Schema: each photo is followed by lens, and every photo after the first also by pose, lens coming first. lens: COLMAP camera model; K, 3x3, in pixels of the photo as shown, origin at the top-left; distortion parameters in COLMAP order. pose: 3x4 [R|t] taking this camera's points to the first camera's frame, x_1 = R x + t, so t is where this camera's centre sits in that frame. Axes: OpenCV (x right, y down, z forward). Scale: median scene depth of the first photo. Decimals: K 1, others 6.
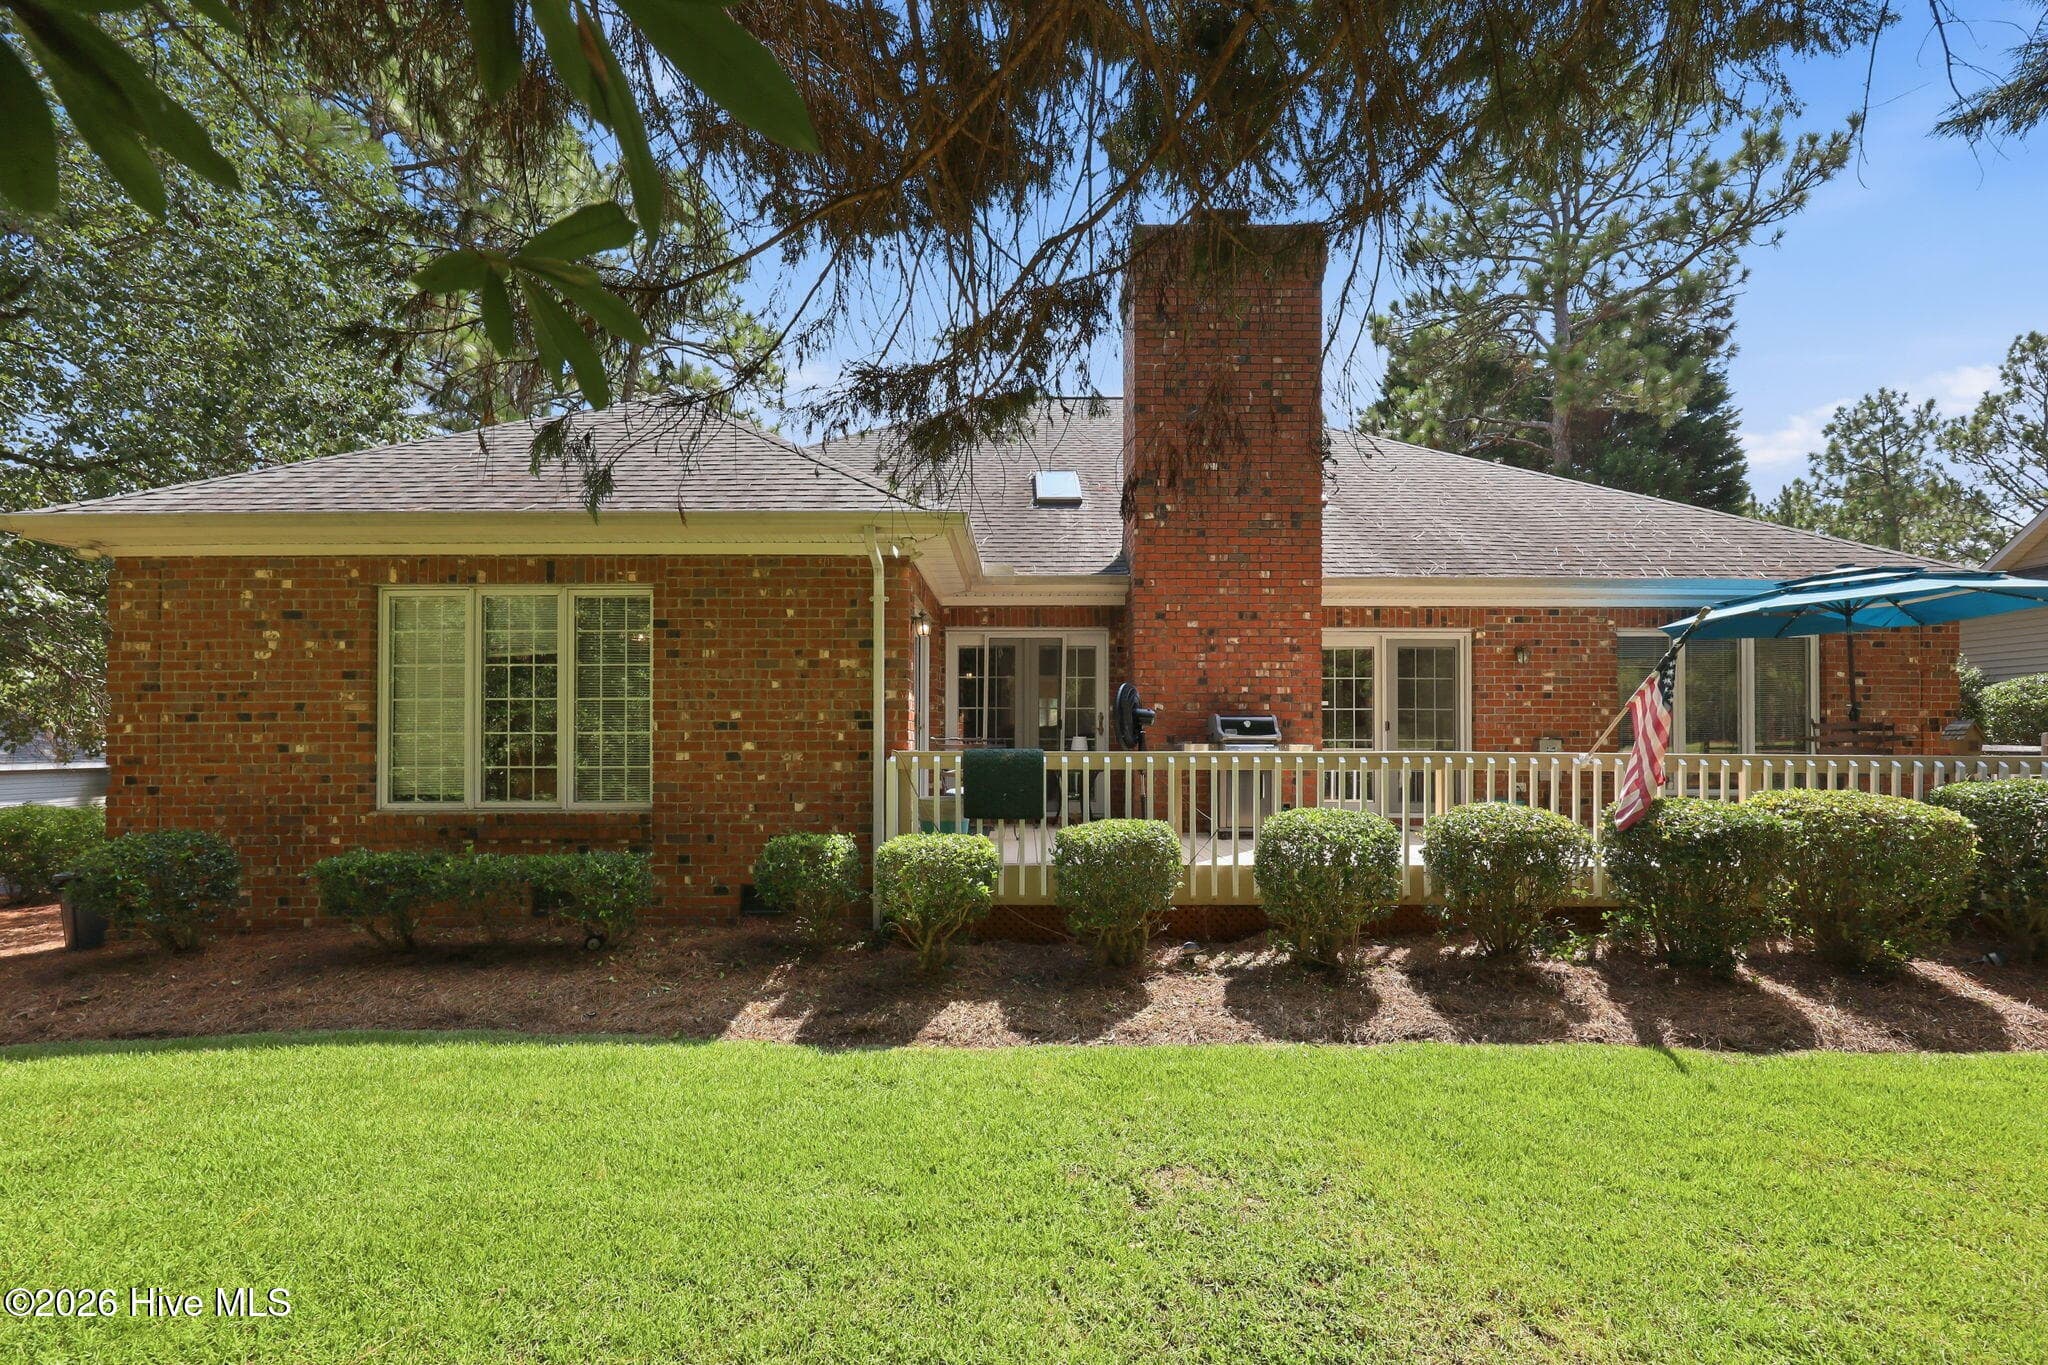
lens RADIAL K [[844.7, 0, 1026.3], [0, 844.7, 744.9], [0, 0, 1]] dist [-0.004299, 0.003840]
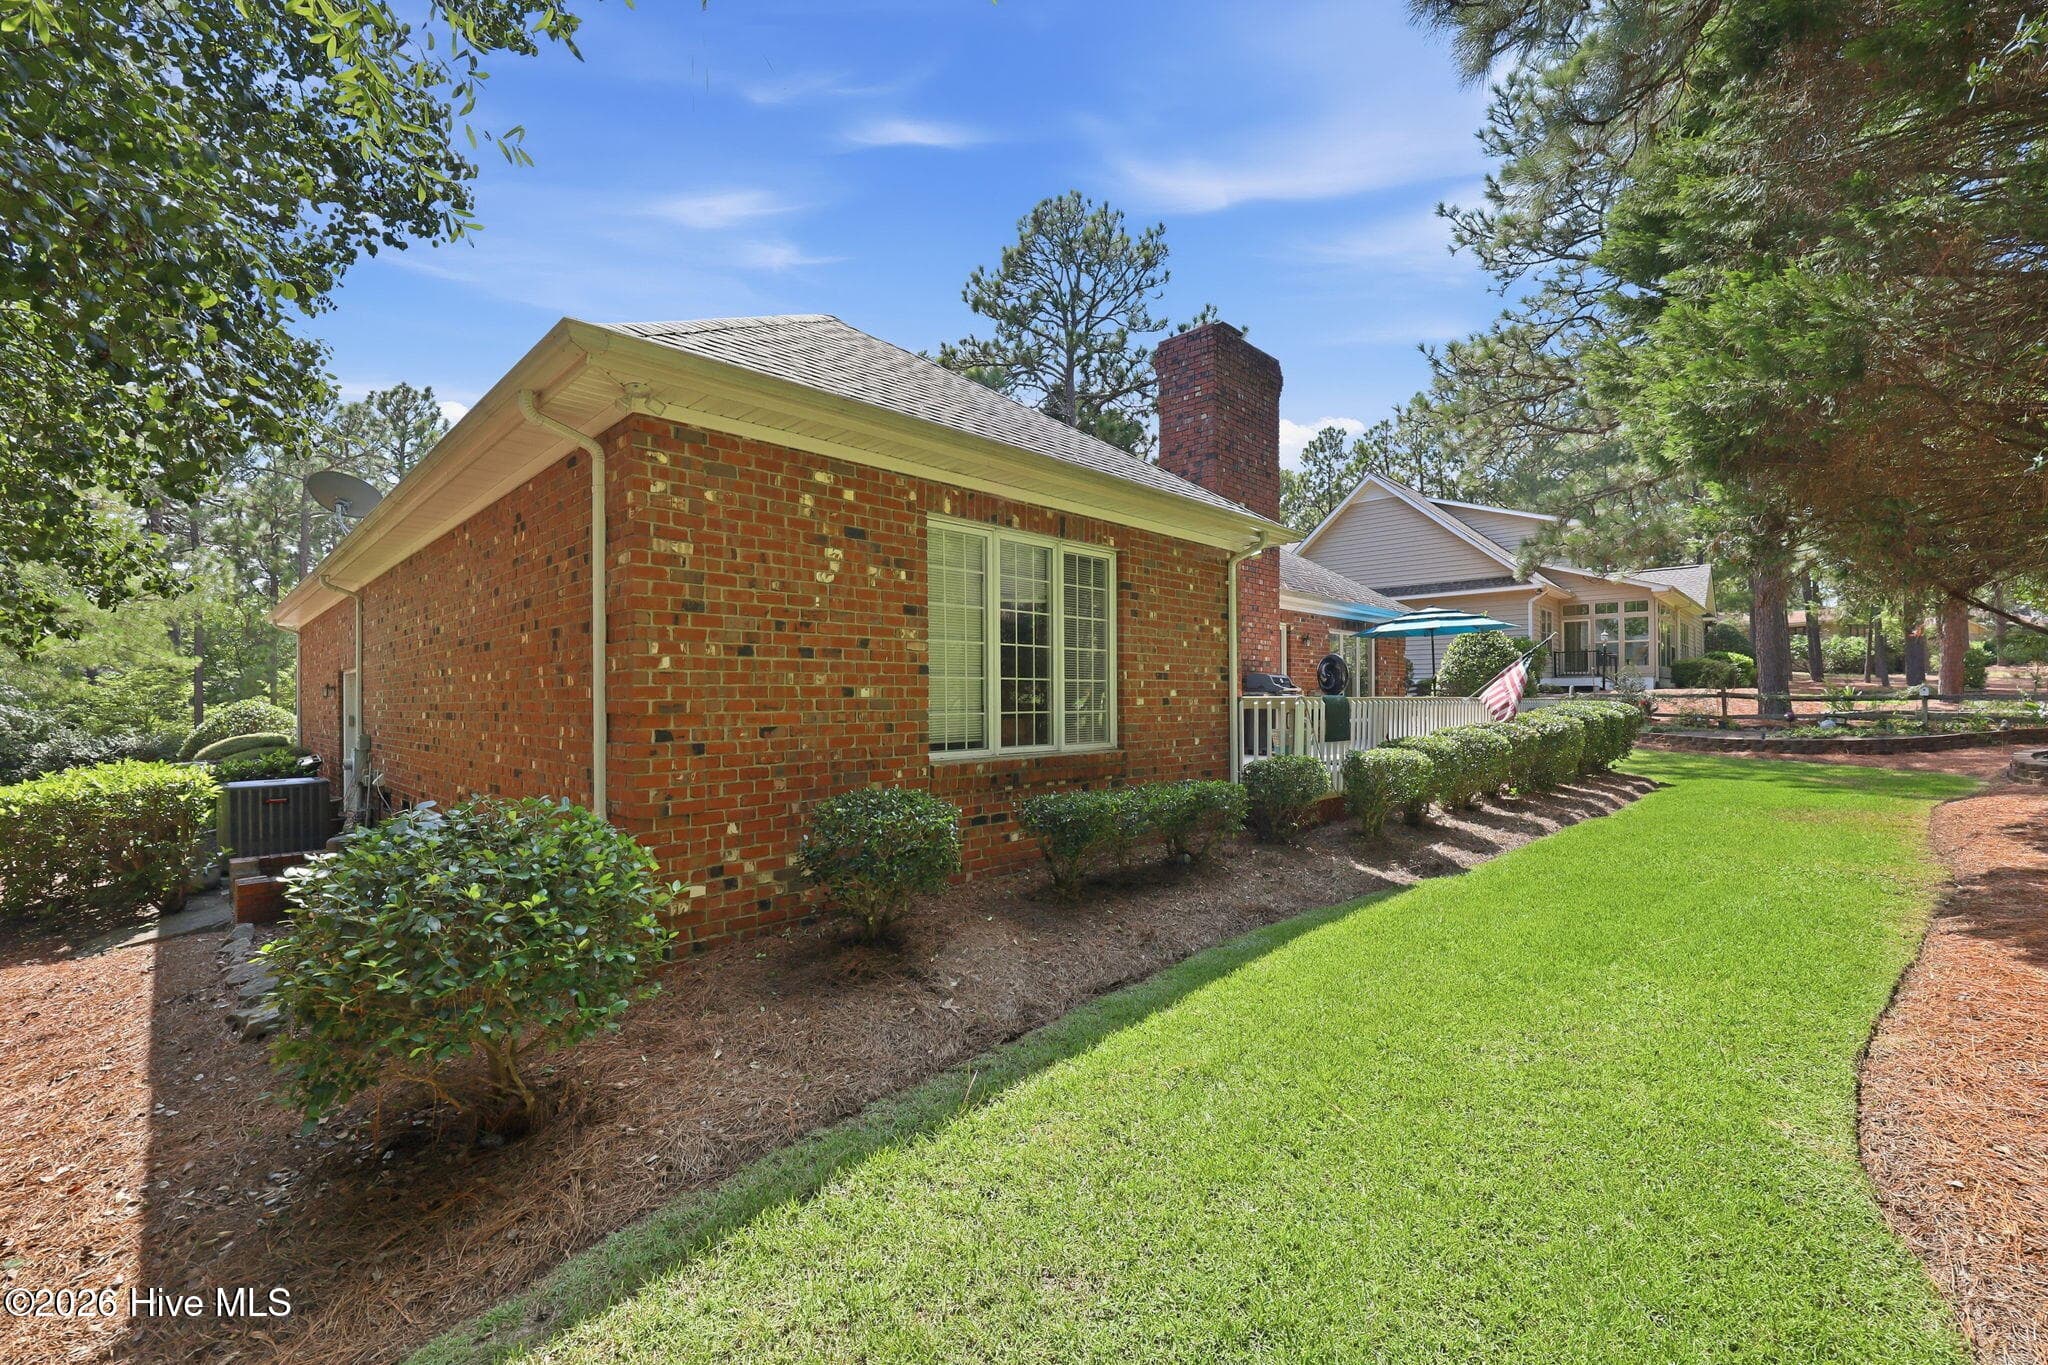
lens RADIAL K [[831.4, 0, 1024.4], [0, 831.4, 692.2], [0, 0, 1]] dist [0.001306, 0.000041]
pose [[0.712133, 0.007399, 0.702005, -1.327459], [-0.006053, 0.999972, -0.004399, 0.006824], [-0.702018, -0.001116, 0.712158, 0.292994]]
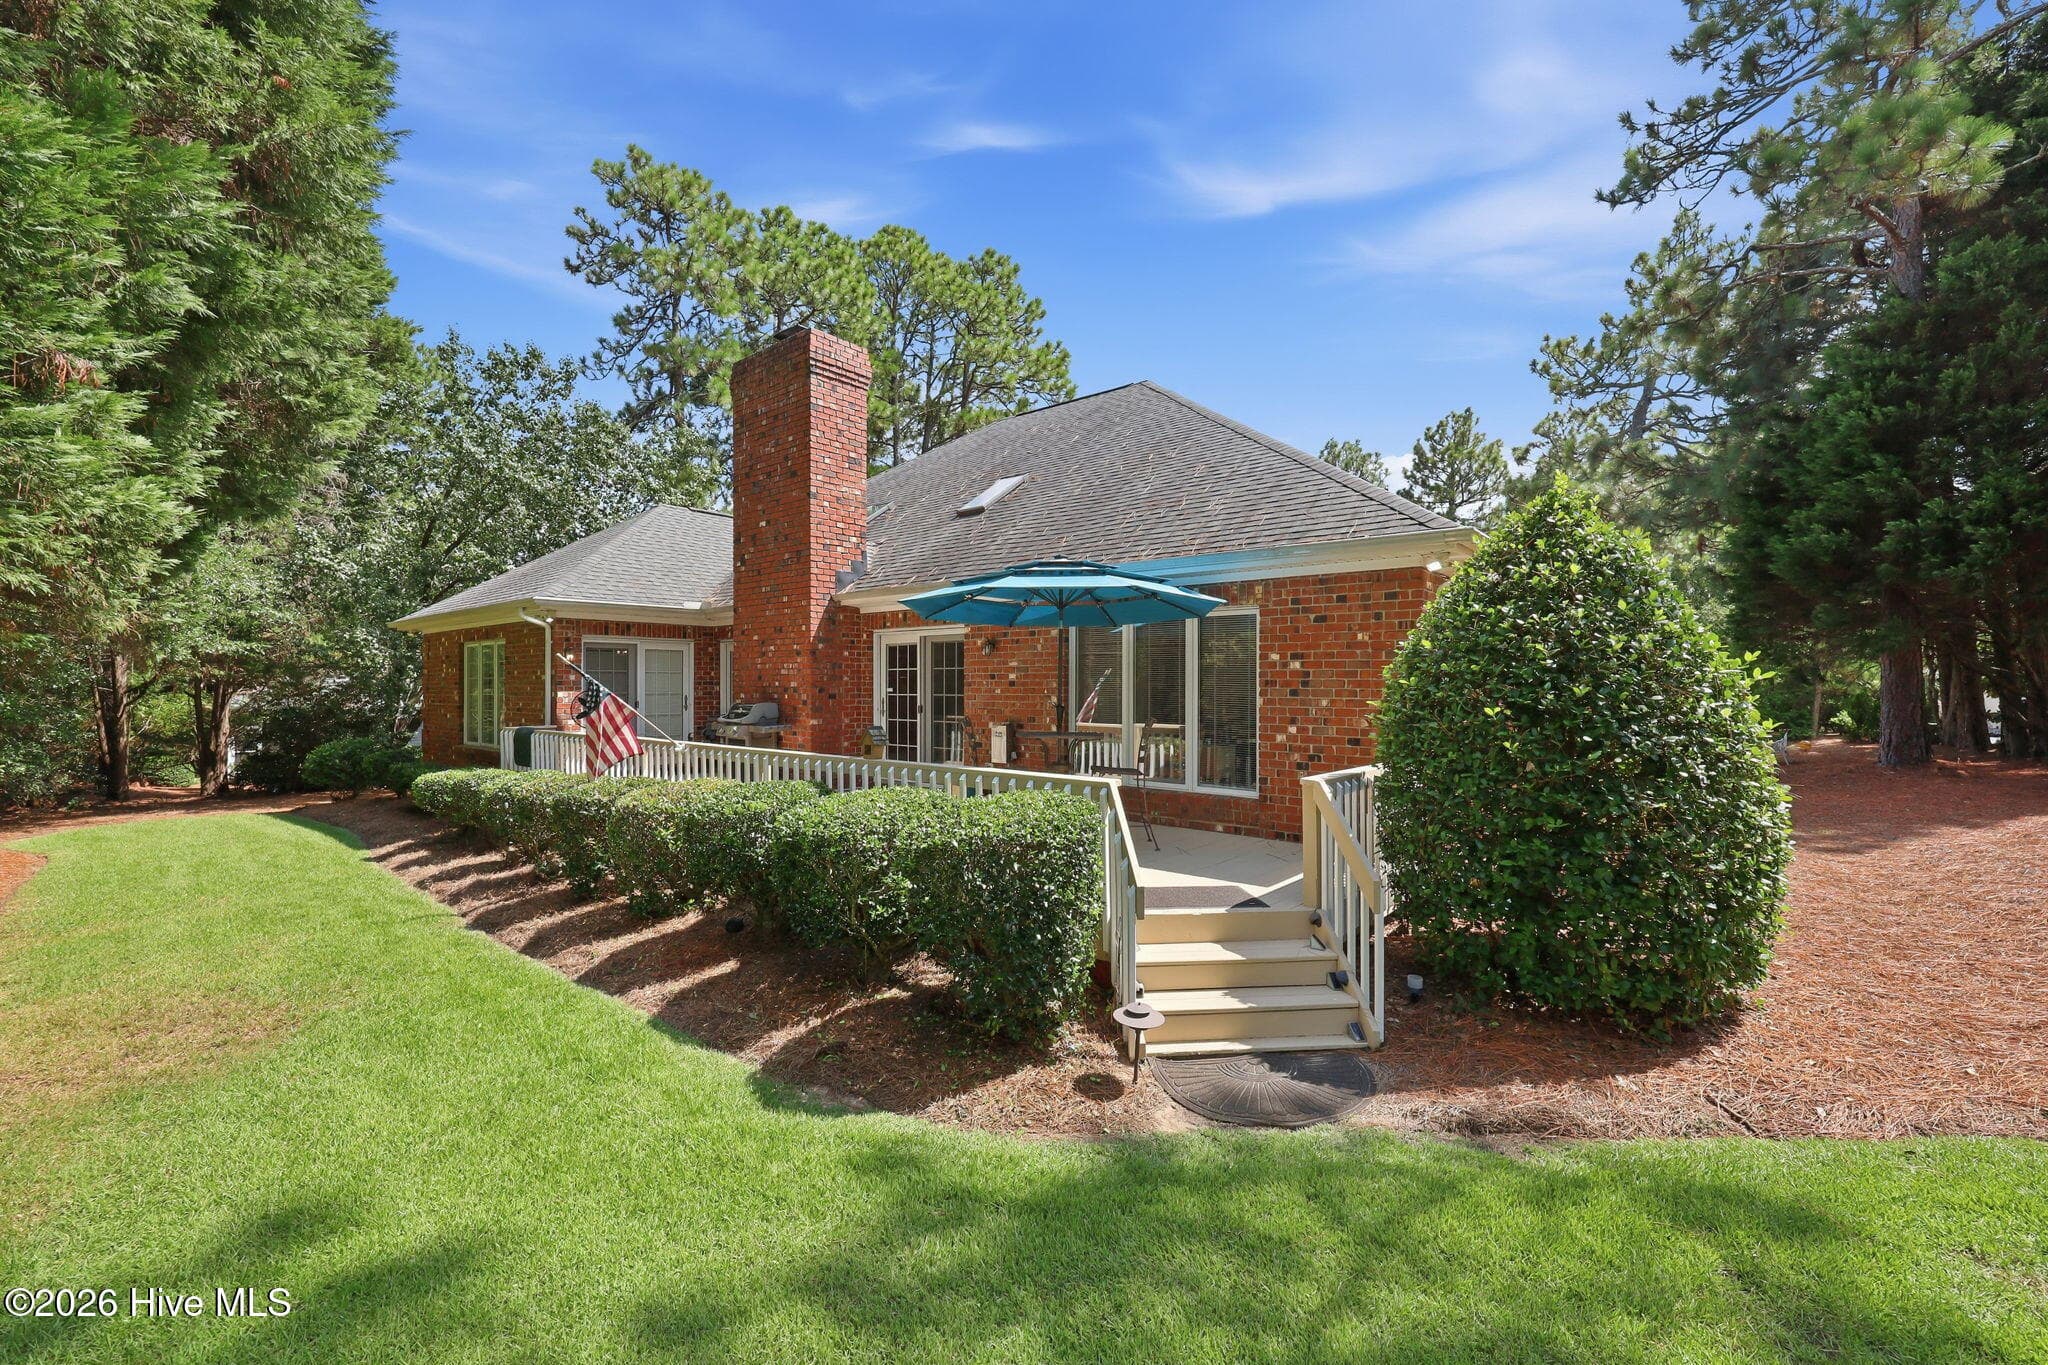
lens RADIAL K [[844.7, 0, 1070.1], [0, 844.7, 692.8], [0, 0, 1]] dist [-0.004299, 0.003840]
pose [[0.775787, 0.004740, -0.630977, 1.866107], [0.001867, 0.999950, 0.009806, -0.077968], [0.630992, -0.008785, 0.775740, 0.289757]]
